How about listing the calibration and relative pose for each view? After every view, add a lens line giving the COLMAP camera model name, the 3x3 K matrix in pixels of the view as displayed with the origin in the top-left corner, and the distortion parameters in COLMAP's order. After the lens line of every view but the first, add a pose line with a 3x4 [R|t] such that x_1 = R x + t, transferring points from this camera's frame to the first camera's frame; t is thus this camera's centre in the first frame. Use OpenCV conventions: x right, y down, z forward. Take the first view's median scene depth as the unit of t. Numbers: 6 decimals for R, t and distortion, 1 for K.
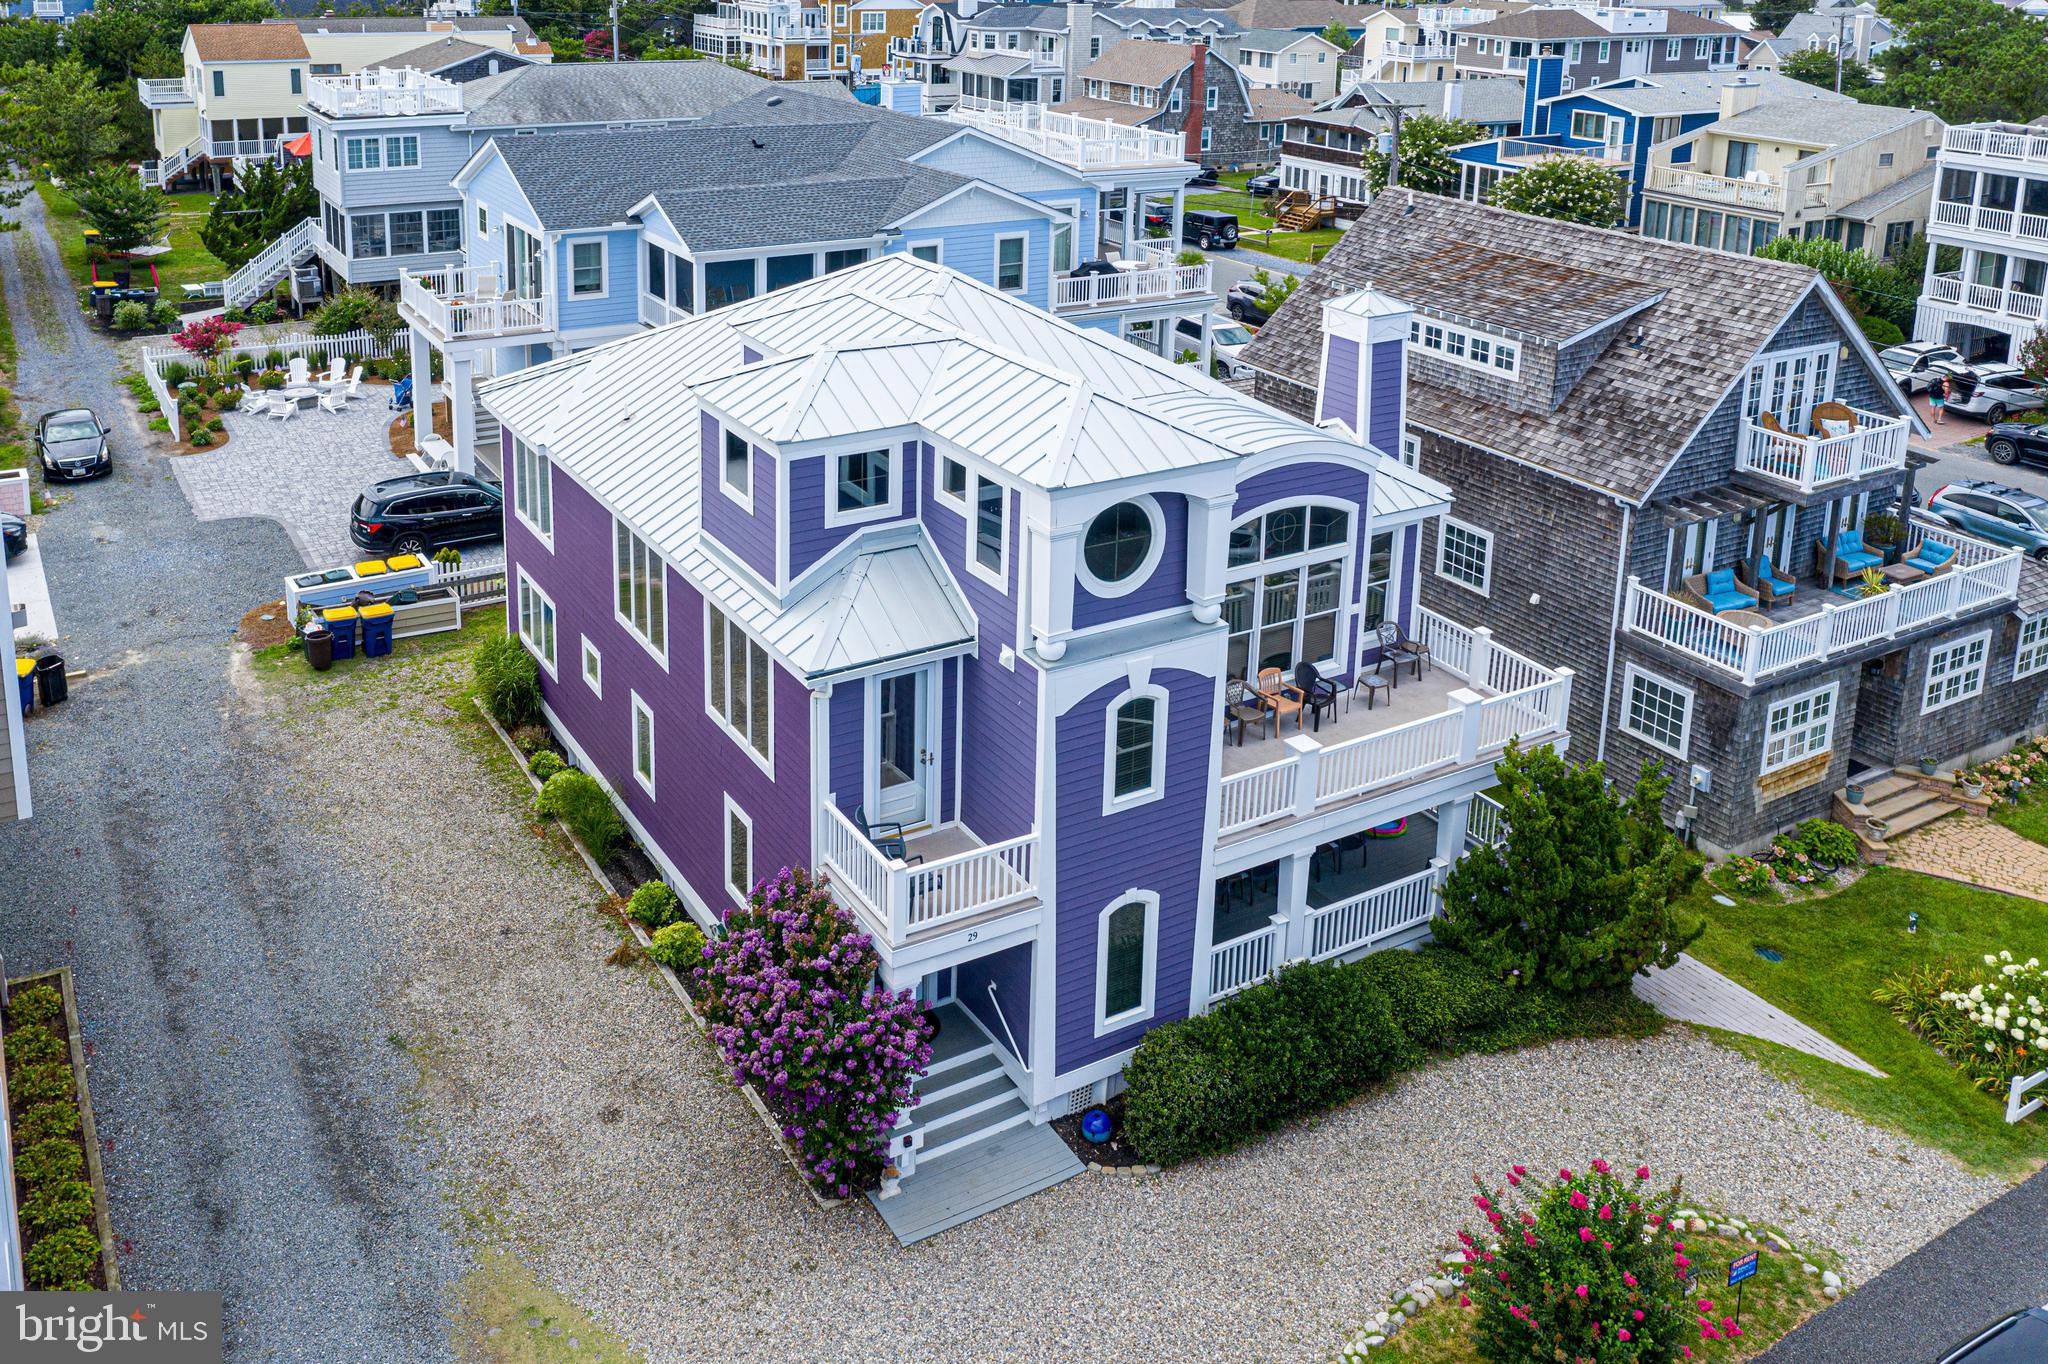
lens RADIAL K [[1669.2, 0, 1033.9], [0, 1669.2, 724.5], [0, 0, 1]] dist [-0.008184, 0.009746]
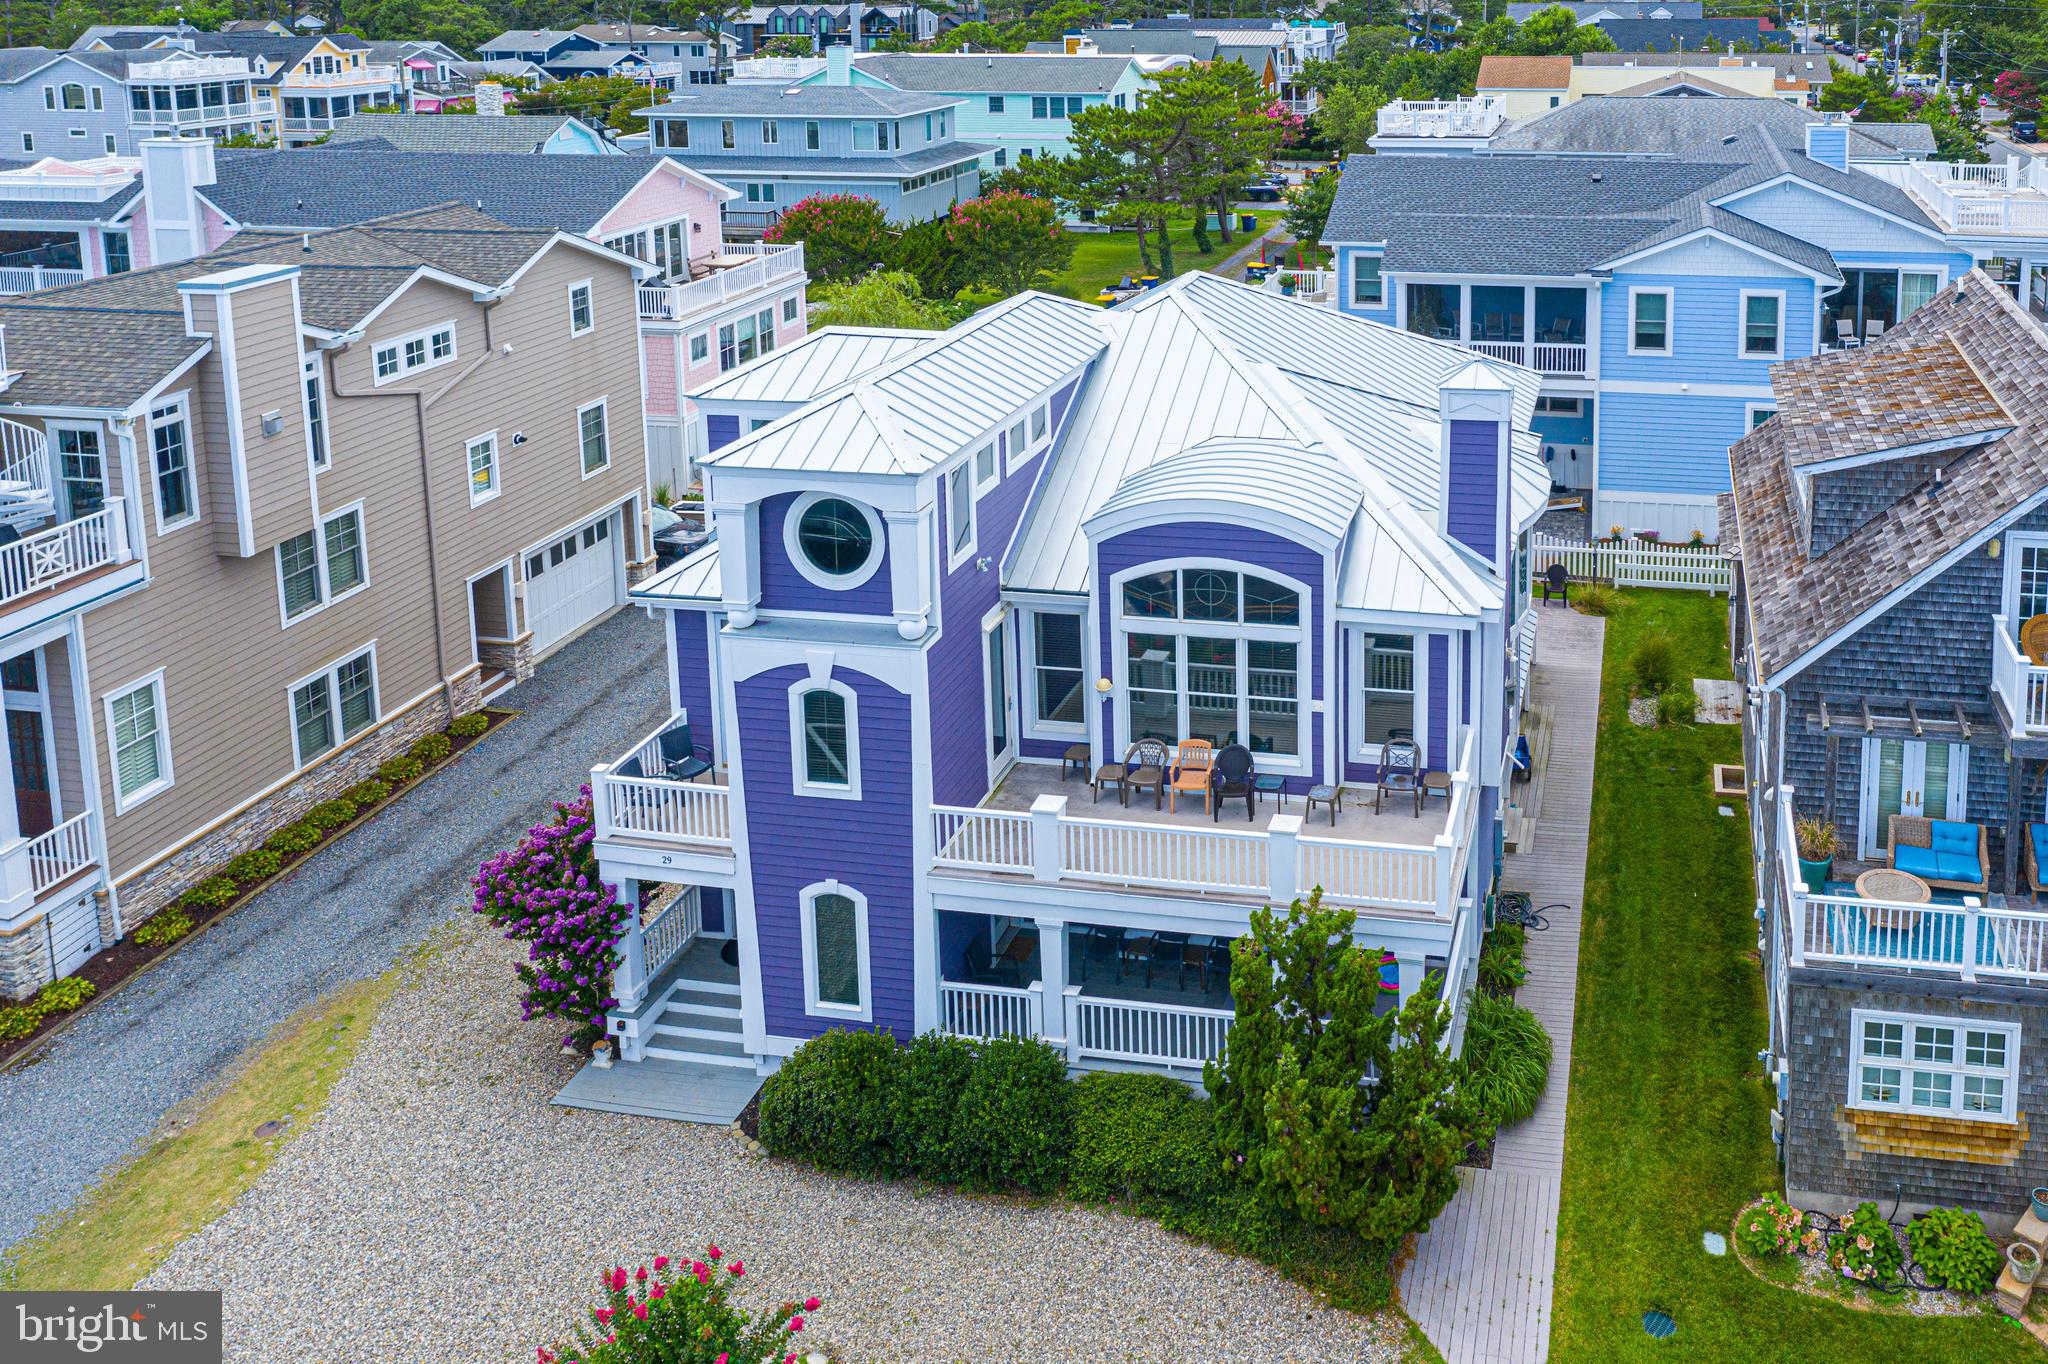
lens RADIAL K [[1669.2, 0, 1202.7], [0, 1669.2, 615.6], [0, 0, 1]] dist [-0.008184, 0.009746]
pose [[0.741317, 0.233648, -0.629172, 0.622156], [-0.281569, 0.959229, 0.024461, -0.107736], [0.609236, 0.159021, 0.776881, 0.248903]]
